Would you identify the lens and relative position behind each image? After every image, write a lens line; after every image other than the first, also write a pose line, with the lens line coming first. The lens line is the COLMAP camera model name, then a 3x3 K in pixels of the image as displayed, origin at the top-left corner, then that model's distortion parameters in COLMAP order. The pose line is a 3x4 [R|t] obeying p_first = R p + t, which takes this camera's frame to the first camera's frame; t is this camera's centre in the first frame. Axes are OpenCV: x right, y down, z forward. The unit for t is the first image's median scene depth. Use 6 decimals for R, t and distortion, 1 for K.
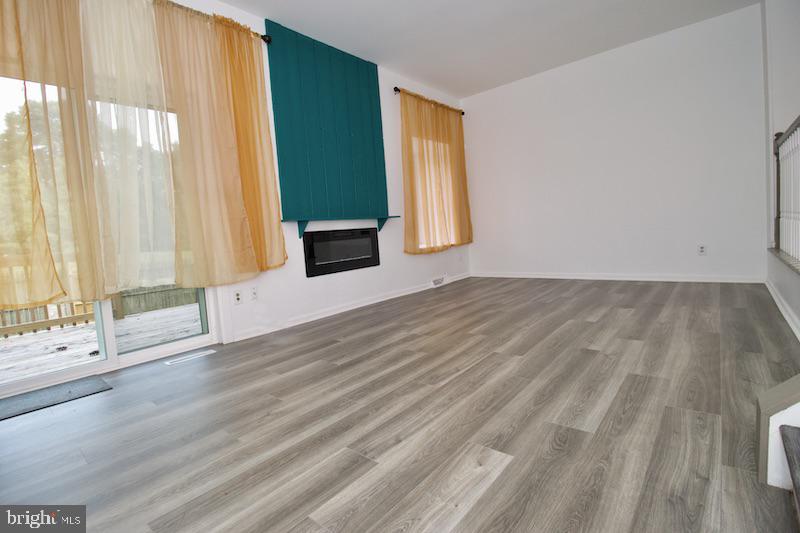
lens RADIAL K [[372.2, 0, 402.7], [0, 372.2, 252.2], [0, 0, 1]] dist [0.002875, -0.000756]
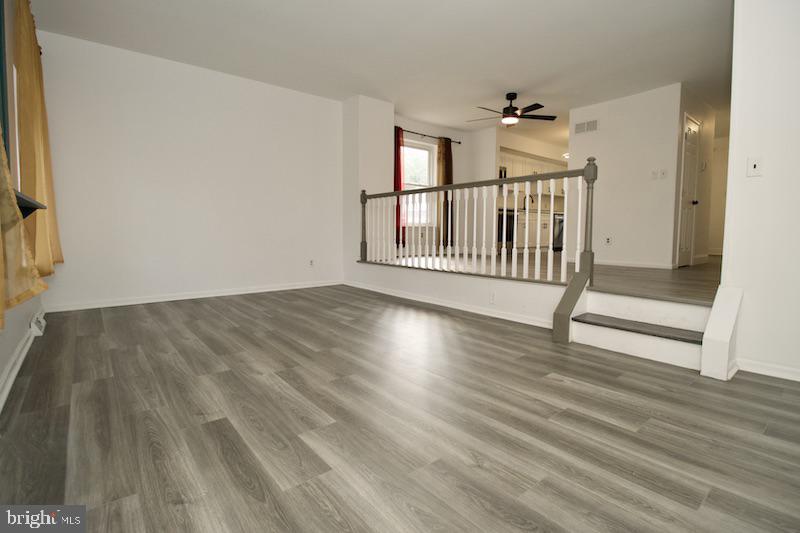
lens RADIAL K [[386.5, 0, 411.6], [0, 386.5, 254.7], [0, 0, 1]] dist [-0.006899, -0.000424]
pose [[0.167675, 0.012071, 0.985768, -0.767788], [0.037692, 0.999115, -0.018646, 0.007423], [-0.985122, 0.040282, 0.167072, 0.646094]]
